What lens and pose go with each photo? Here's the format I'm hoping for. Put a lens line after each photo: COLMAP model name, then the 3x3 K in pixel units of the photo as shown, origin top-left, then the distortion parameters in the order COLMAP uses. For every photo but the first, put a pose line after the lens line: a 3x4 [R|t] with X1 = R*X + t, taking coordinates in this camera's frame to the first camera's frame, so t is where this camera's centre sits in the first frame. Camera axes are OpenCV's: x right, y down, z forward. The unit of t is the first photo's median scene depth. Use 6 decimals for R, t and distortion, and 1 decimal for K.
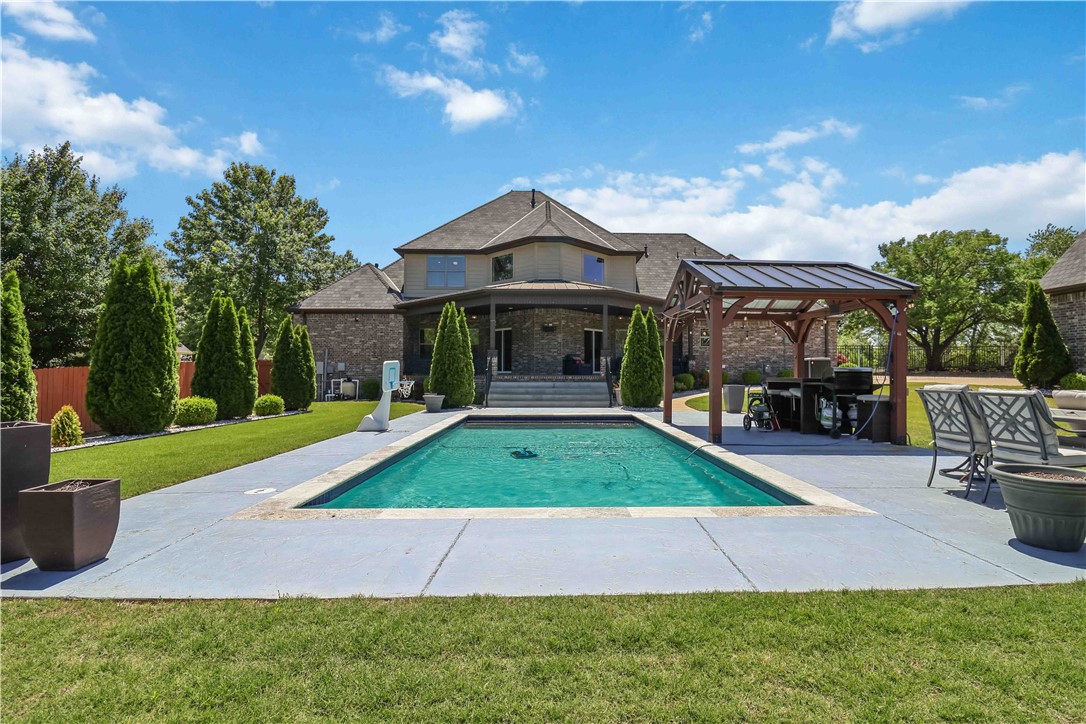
lens RADIAL K [[499.4, 0, 546.8], [0, 499.4, 366.8], [0, 0, 1]] dist [-0.002688, -0.000097]
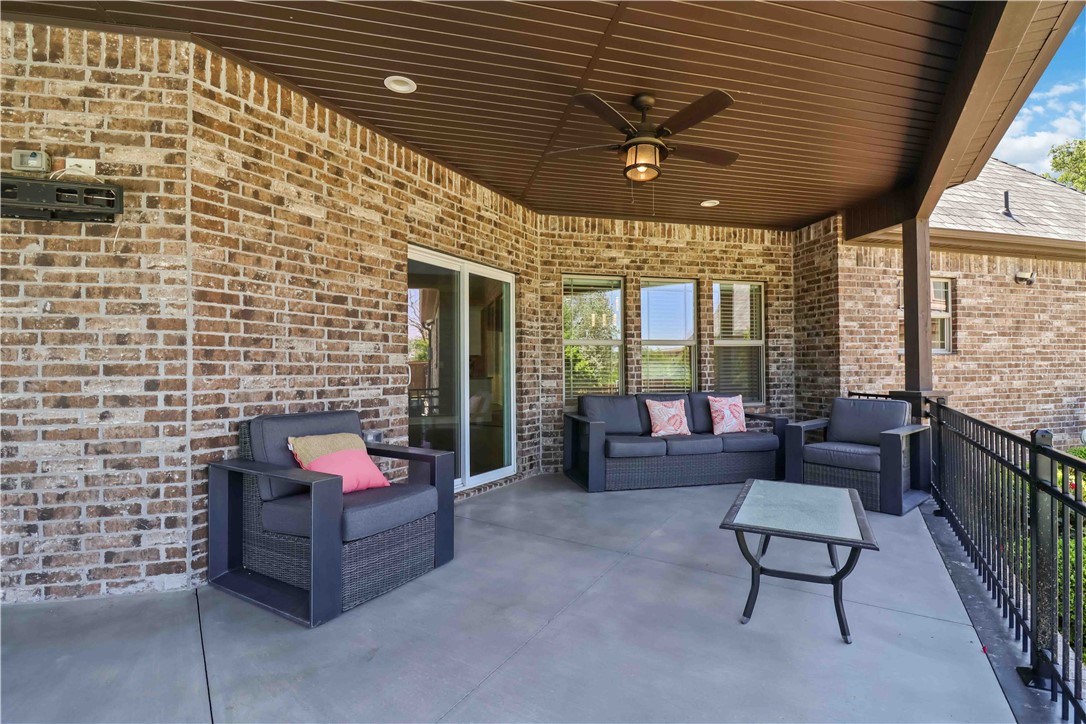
lens RADIAL K [[499.4, 0, 546.8], [0, 499.4, 366.8], [0, 0, 1]] dist [-0.002688, -0.000097]
pose [[0.970165, 0.002210, 0.242435, 0.083621], [0.000116, 0.999954, -0.009577, -0.036638], [-0.242445, 0.009319, 0.970120, 0.862247]]
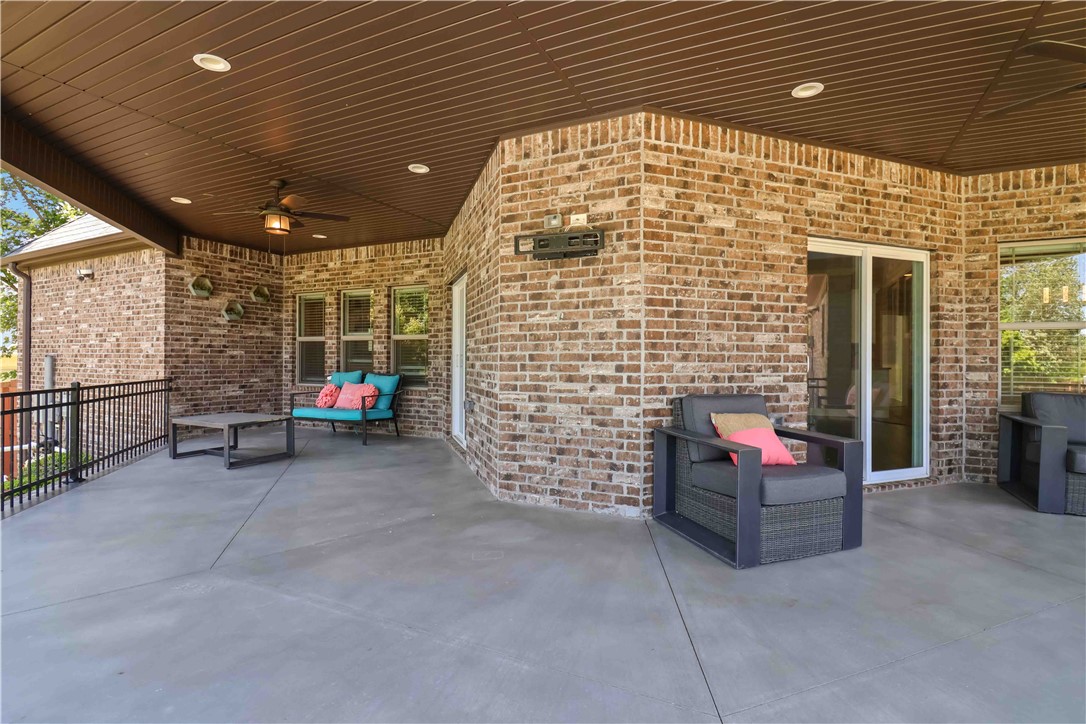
lens RADIAL K [[509.7, 0, 562.5], [0, 509.7, 359.7], [0, 0, 1]] dist [0.013503, -0.018312]
pose [[0.913886, 0.008961, -0.405872, 0.073020], [-0.008950, 0.999958, 0.001926, -0.036475], [0.405872, 0.001872, 0.913928, 0.837857]]
